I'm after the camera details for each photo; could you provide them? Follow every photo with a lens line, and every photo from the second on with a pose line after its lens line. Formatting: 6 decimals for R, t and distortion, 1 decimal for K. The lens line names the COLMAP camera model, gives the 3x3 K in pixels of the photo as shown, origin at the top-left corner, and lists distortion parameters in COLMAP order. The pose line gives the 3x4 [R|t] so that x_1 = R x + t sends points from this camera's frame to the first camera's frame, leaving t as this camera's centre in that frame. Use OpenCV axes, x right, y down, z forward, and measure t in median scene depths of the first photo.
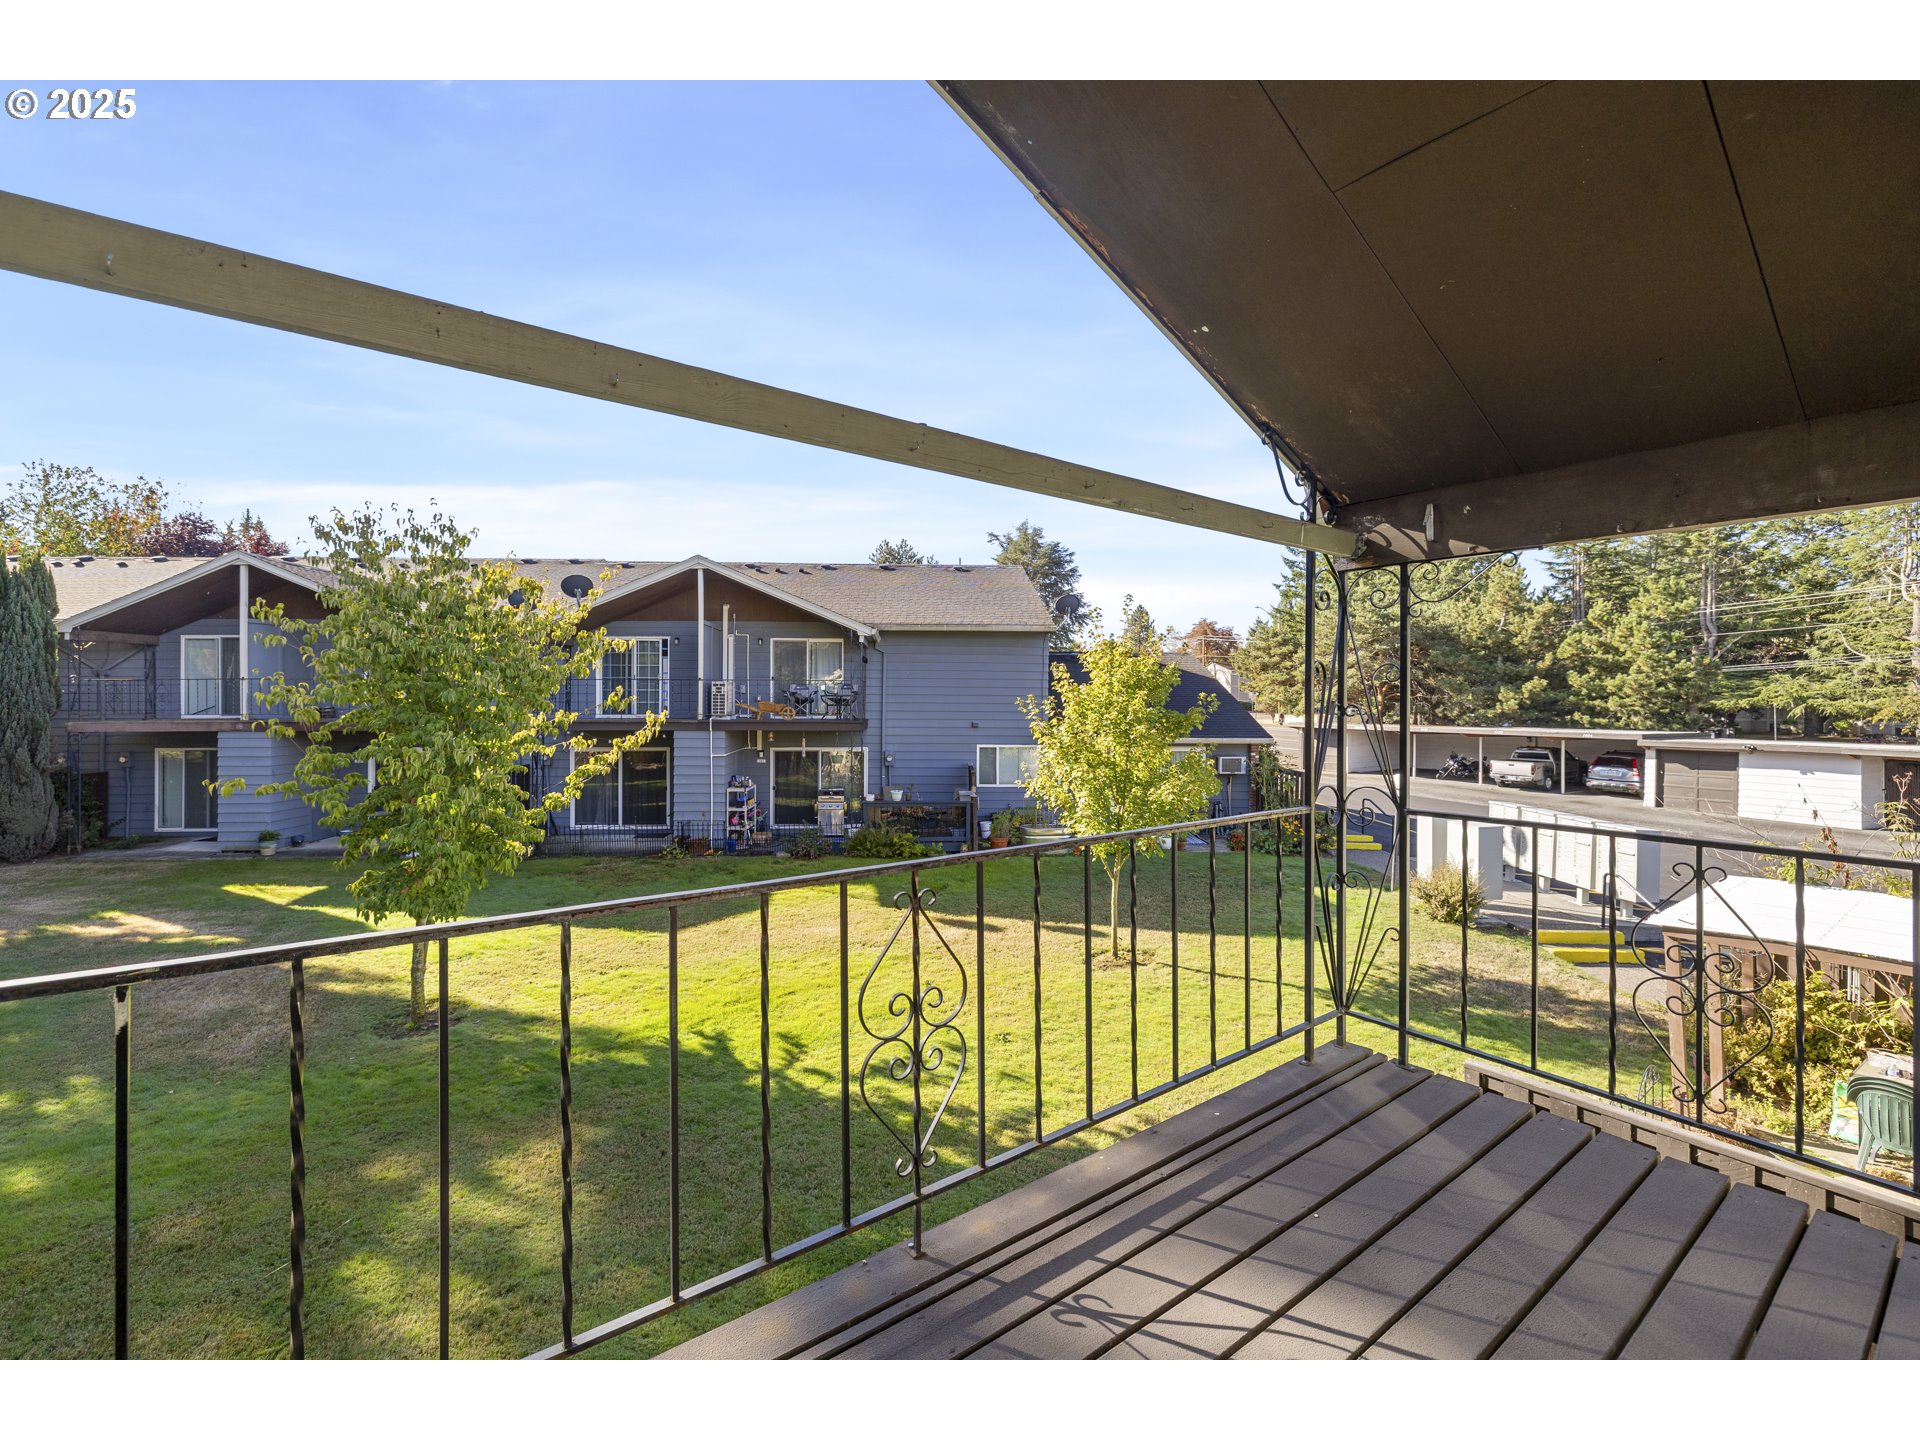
lens RADIAL K [[817.3, 0, 956.3], [0, 817.3, 701.3], [0, 0, 1]] dist [-0.000880, -0.000079]
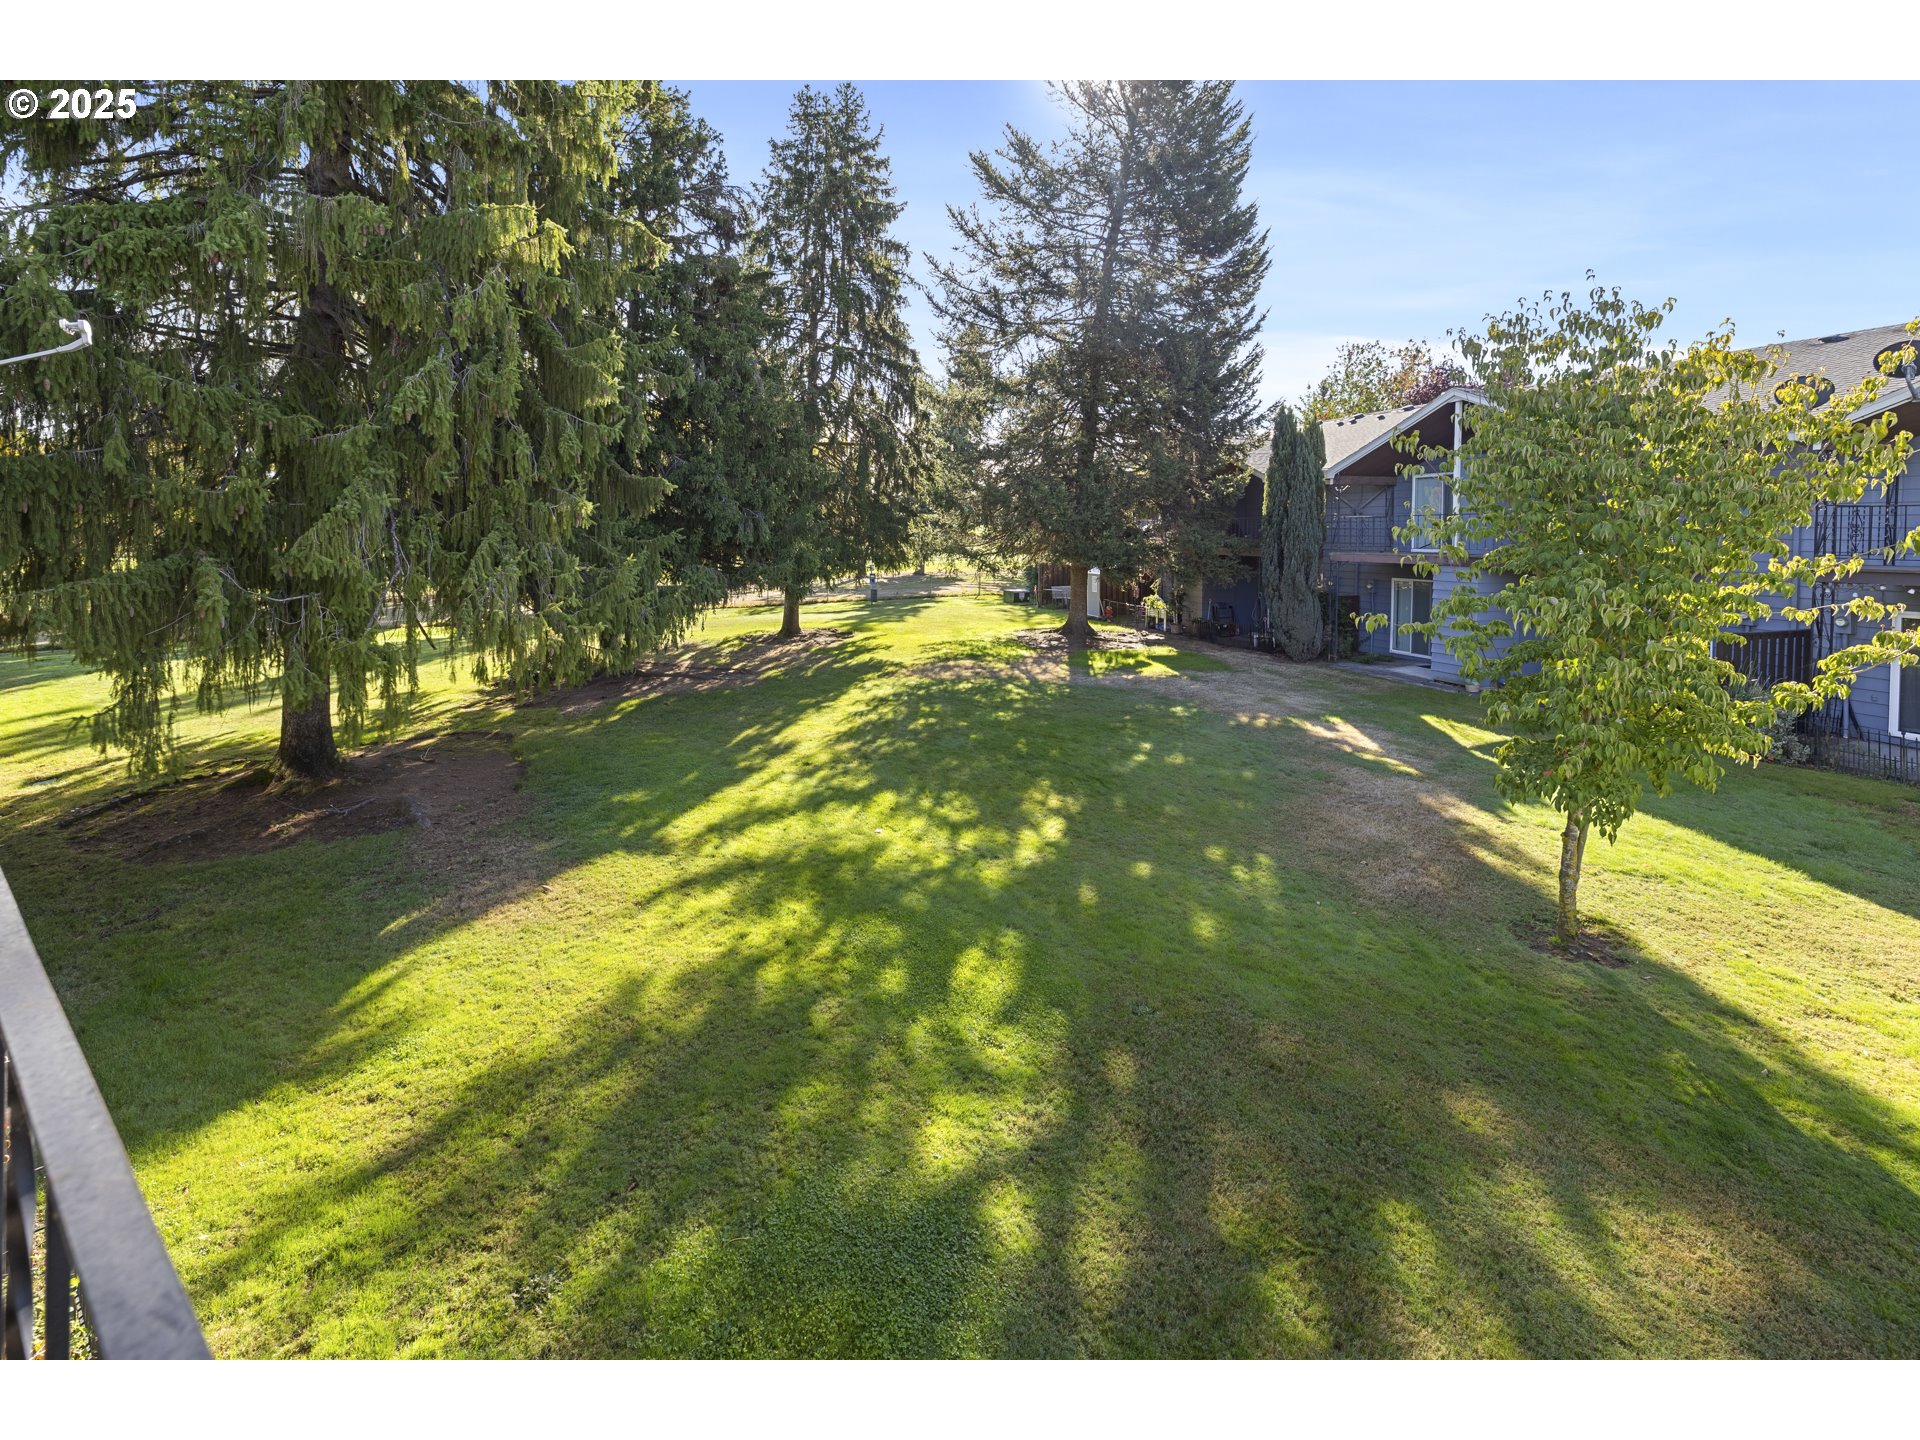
lens RADIAL K [[859.0, 0, 924.5], [0, 859.0, 555.0], [0, 0, 1]] dist [-0.007017, 0.003291]
pose [[0.250599, 0.028204, -0.967680, -0.013110], [-0.008813, 0.999601, 0.026852, -0.000036], [0.968051, 0.001799, 0.250747, 0.132601]]
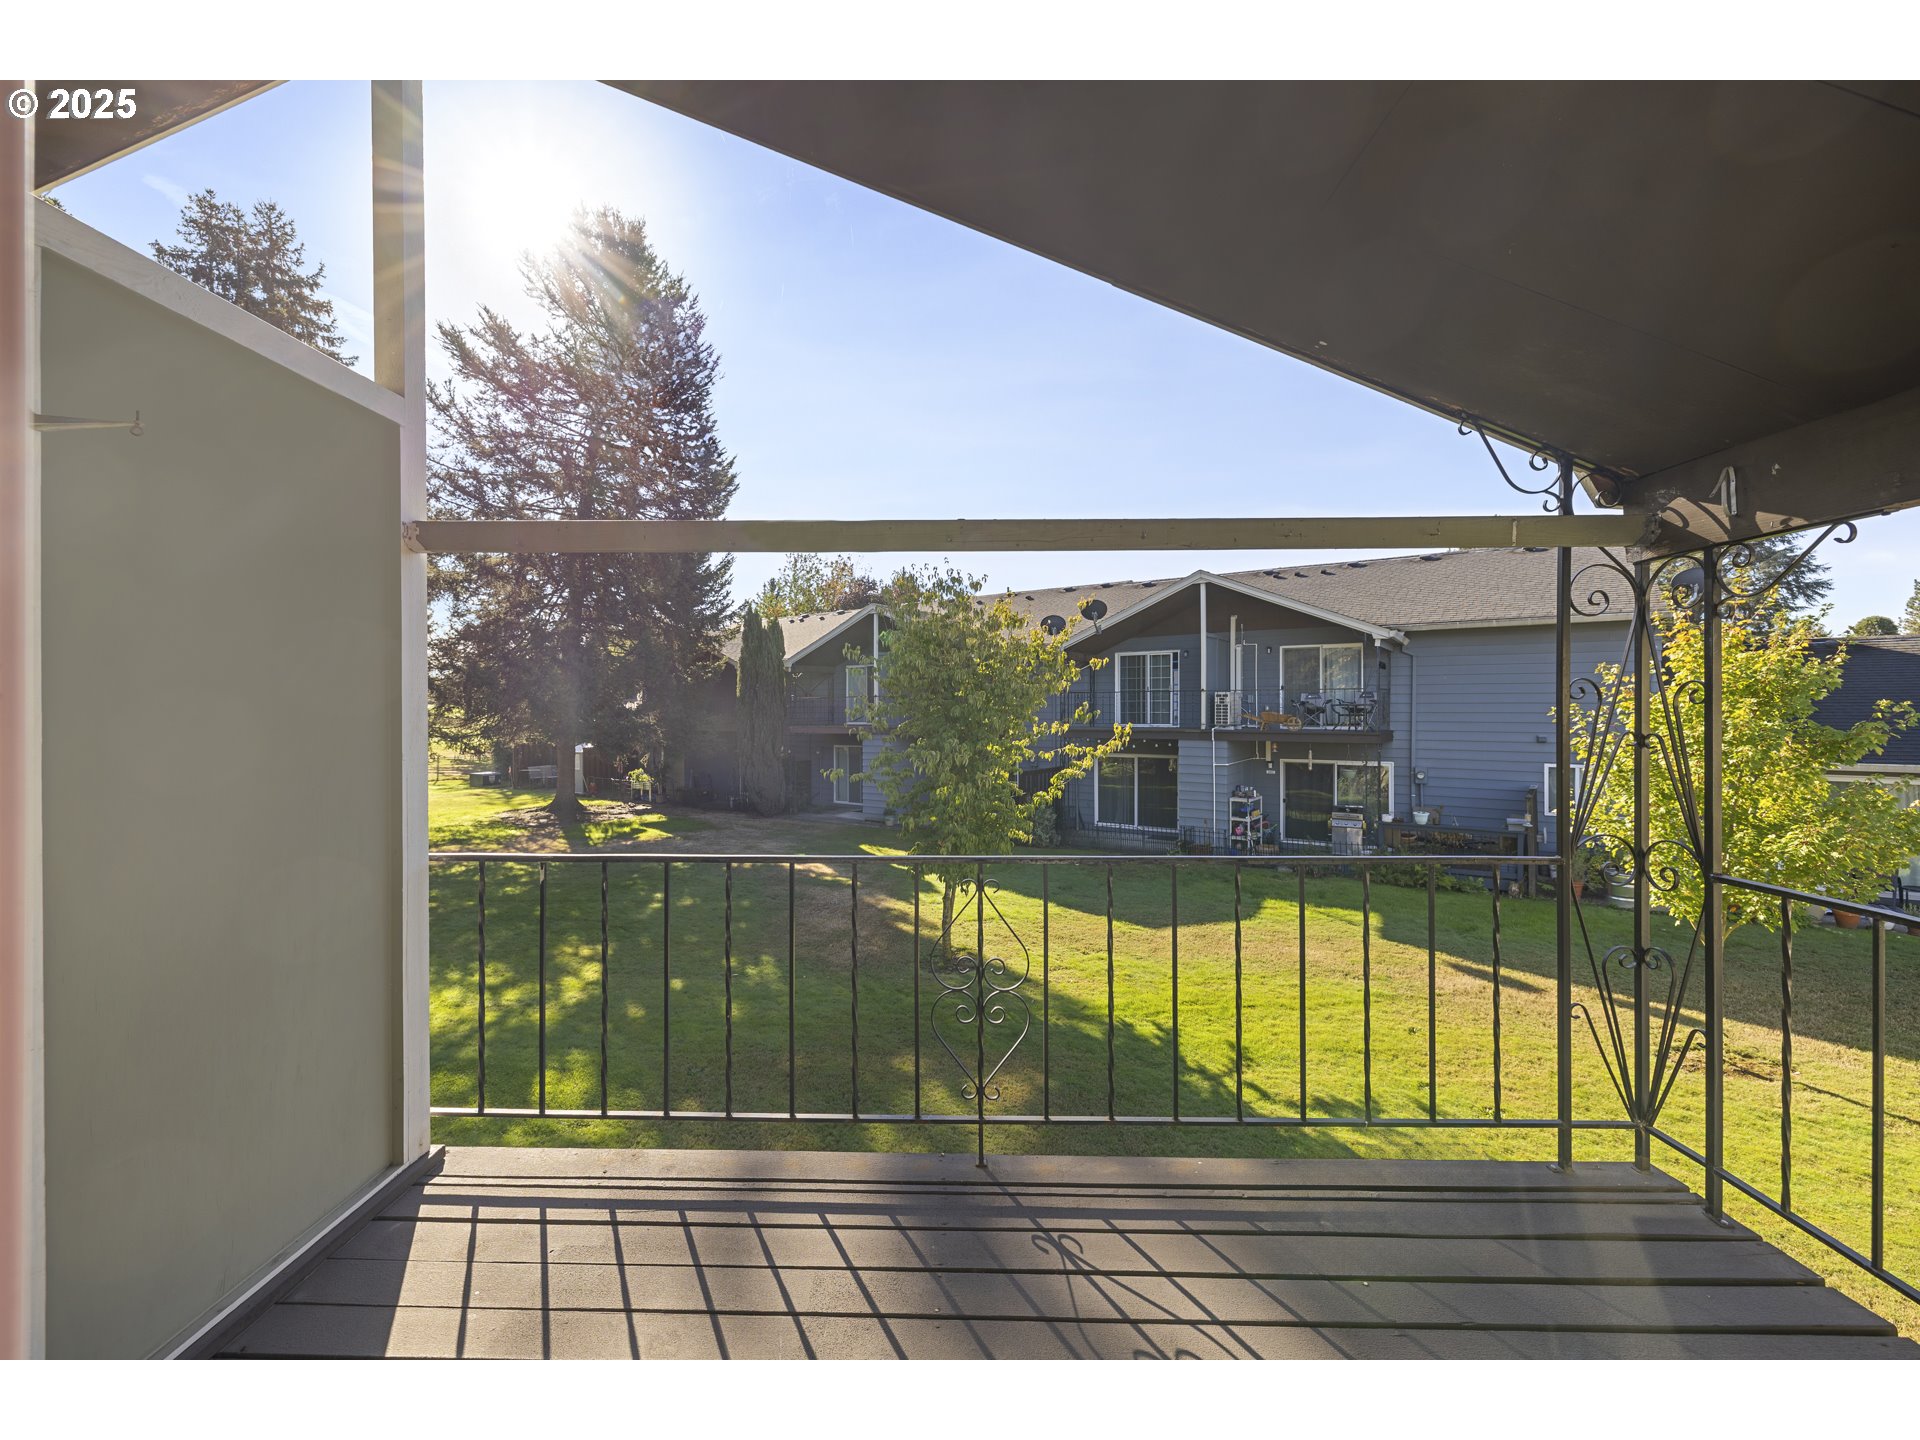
lens RADIAL K [[817.3, 0, 954.8], [0, 817.3, 715.5], [0, 0, 1]] dist [-0.000880, -0.000079]
pose [[0.789180, 0.000836, -0.614162, 0.102082], [0.004261, 0.999968, 0.006837, -0.004970], [0.614148, -0.008012, 0.789150, -0.003974]]
